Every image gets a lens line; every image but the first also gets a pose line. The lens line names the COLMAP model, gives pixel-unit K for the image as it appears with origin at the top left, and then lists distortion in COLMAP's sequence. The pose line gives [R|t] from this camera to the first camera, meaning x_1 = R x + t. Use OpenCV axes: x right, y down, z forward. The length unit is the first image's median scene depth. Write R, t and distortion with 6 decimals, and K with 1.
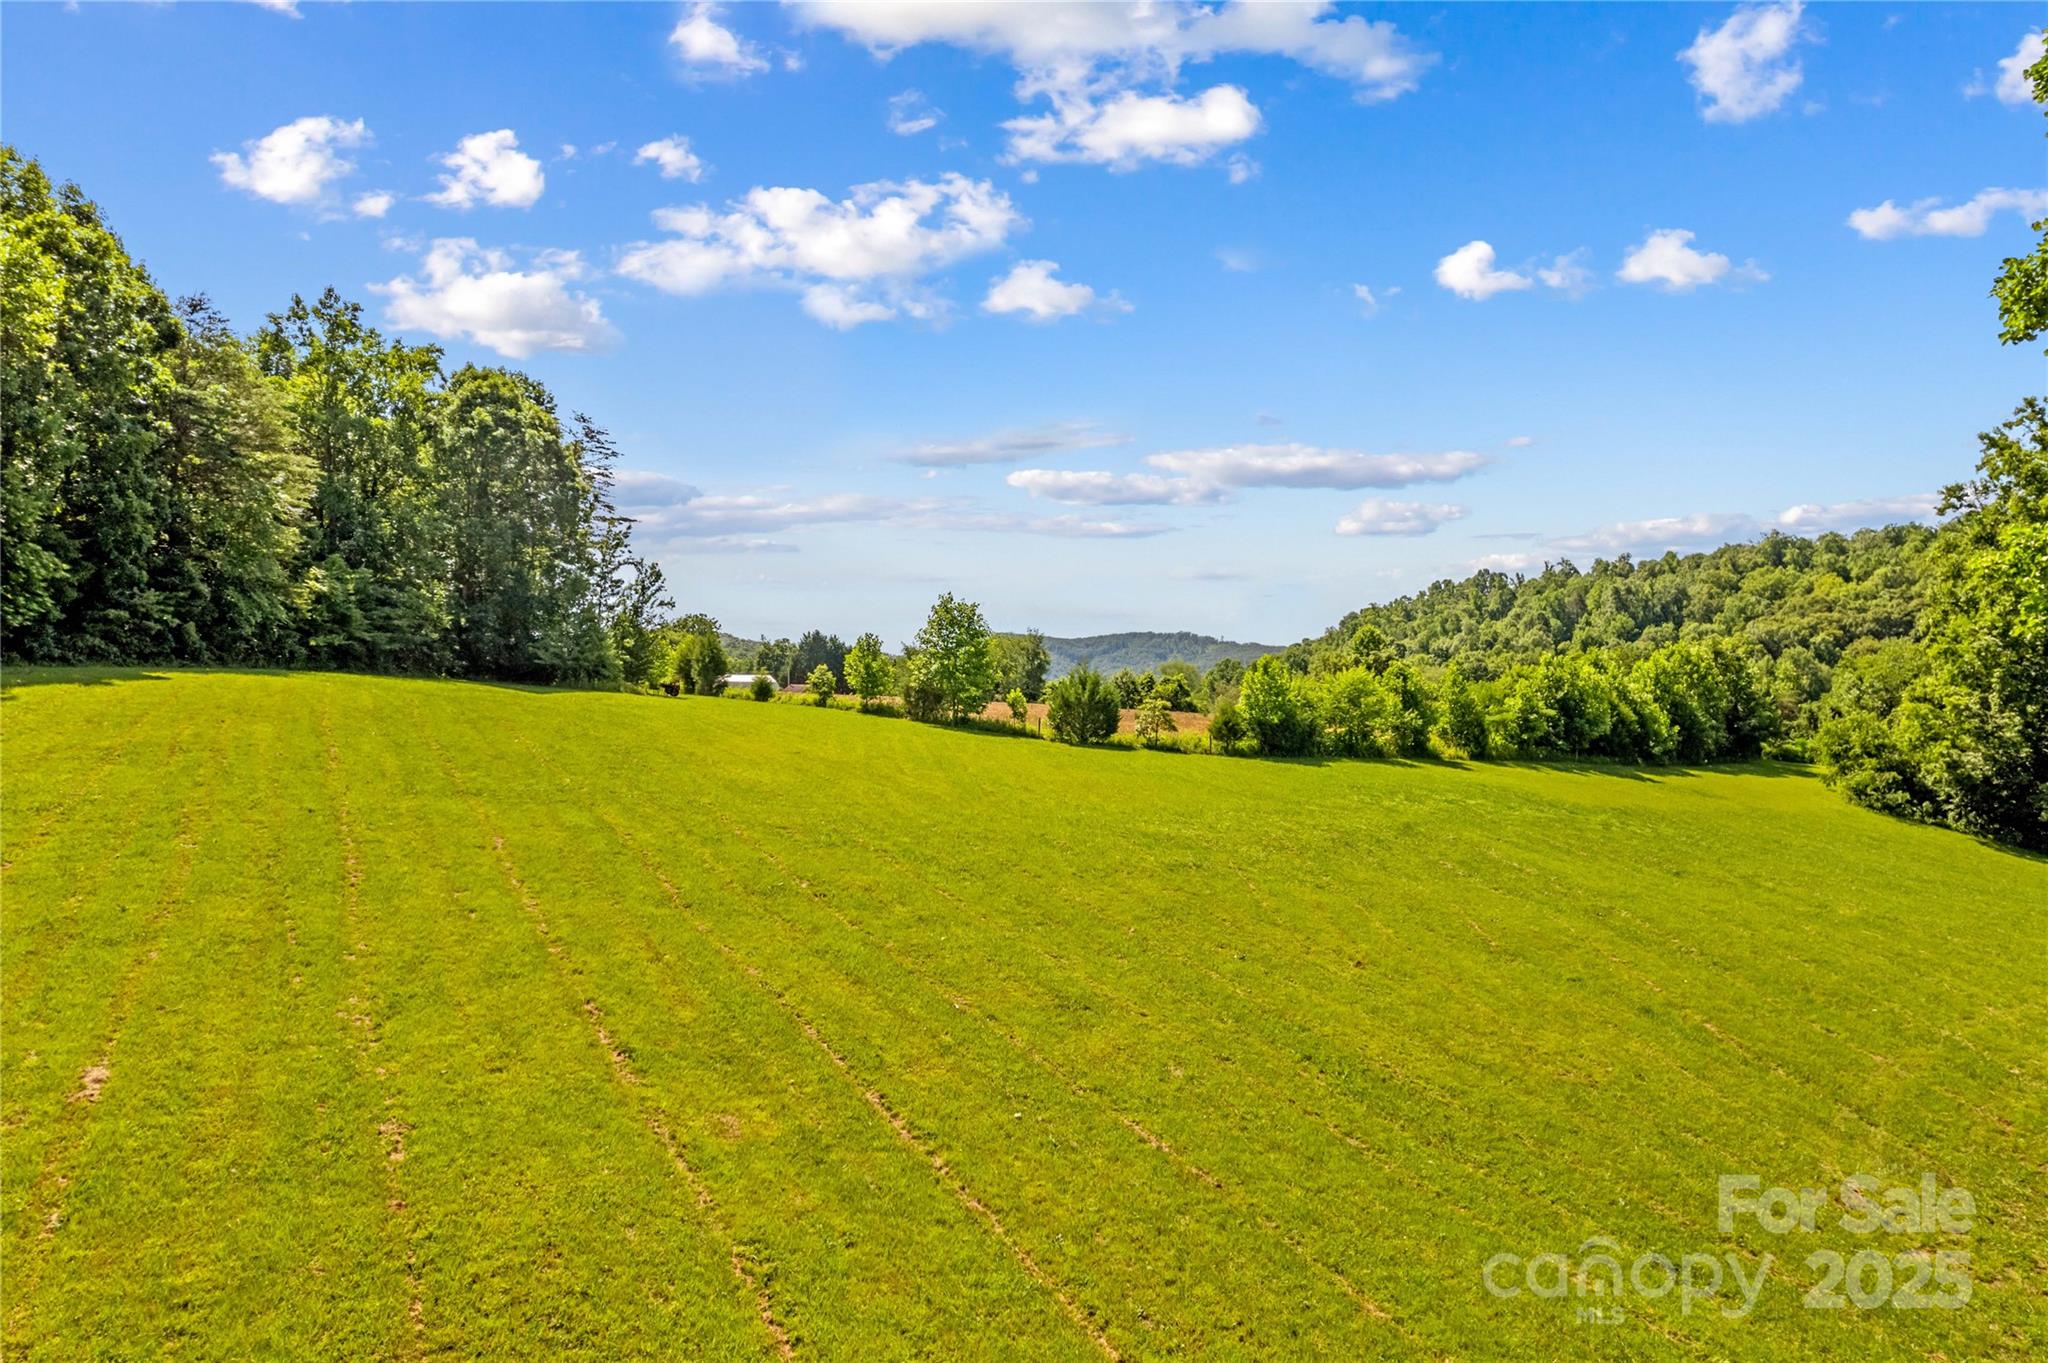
lens RADIAL K [[1359.3, 0, 991.0], [0, 1359.3, 787.4], [0, 0, 1]] dist [-0.031193, 0.007718]
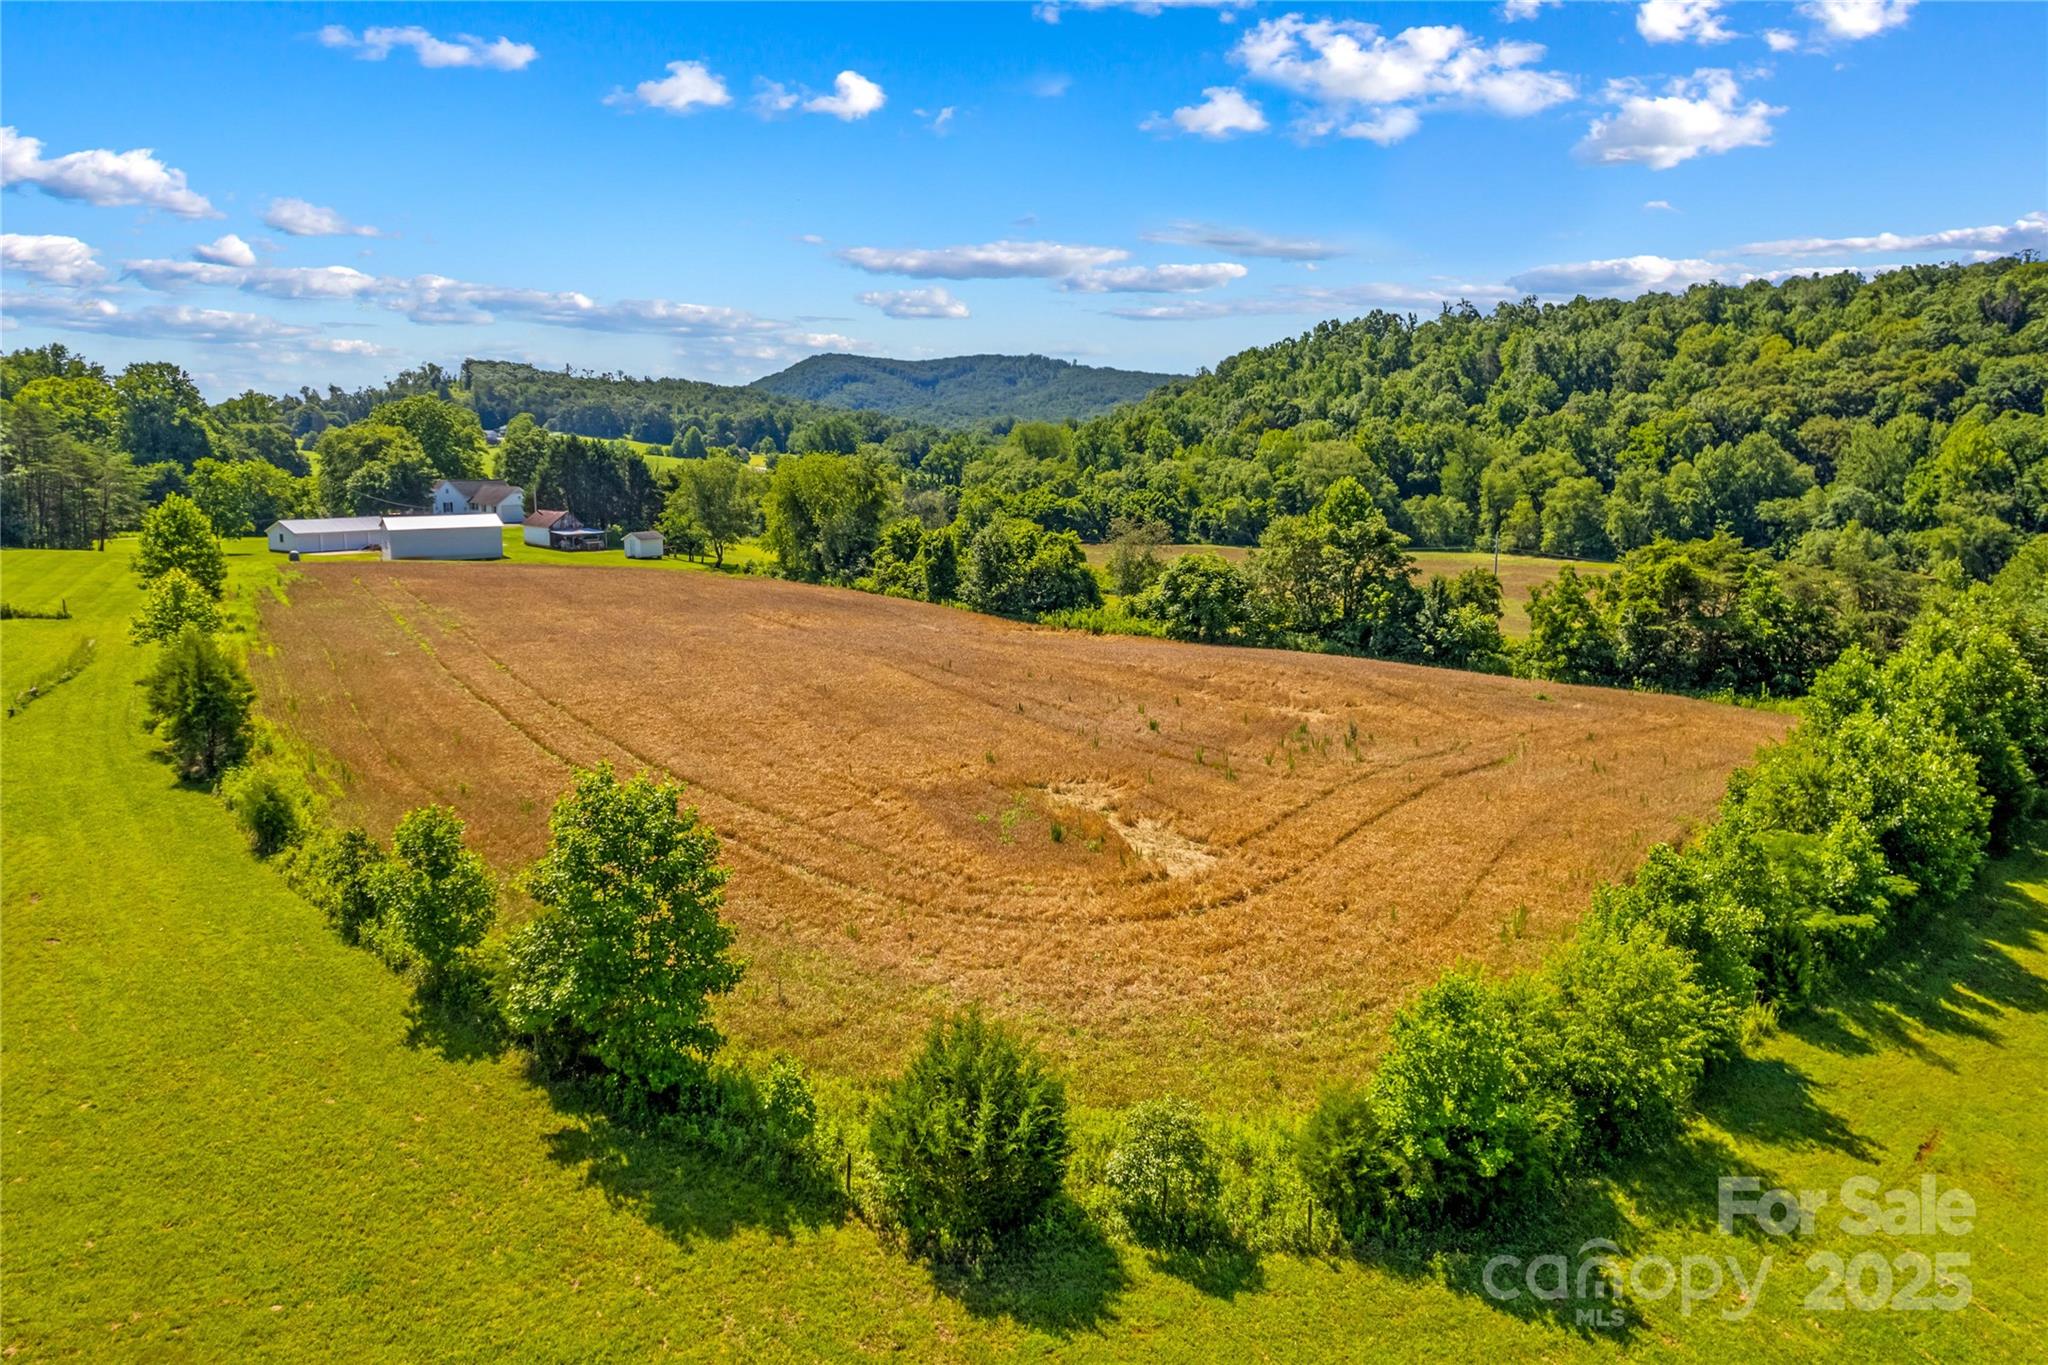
lens RADIAL K [[1359.3, 0, 996.7], [0, 1359.3, 665.9], [0, 0, 1]] dist [-0.031193, 0.007718]
pose [[0.992994, -0.018055, 0.116777, 0.015891], [0.003261, 0.992069, 0.125654, -0.103468], [-0.118120, -0.124393, 0.985177, 0.298753]]
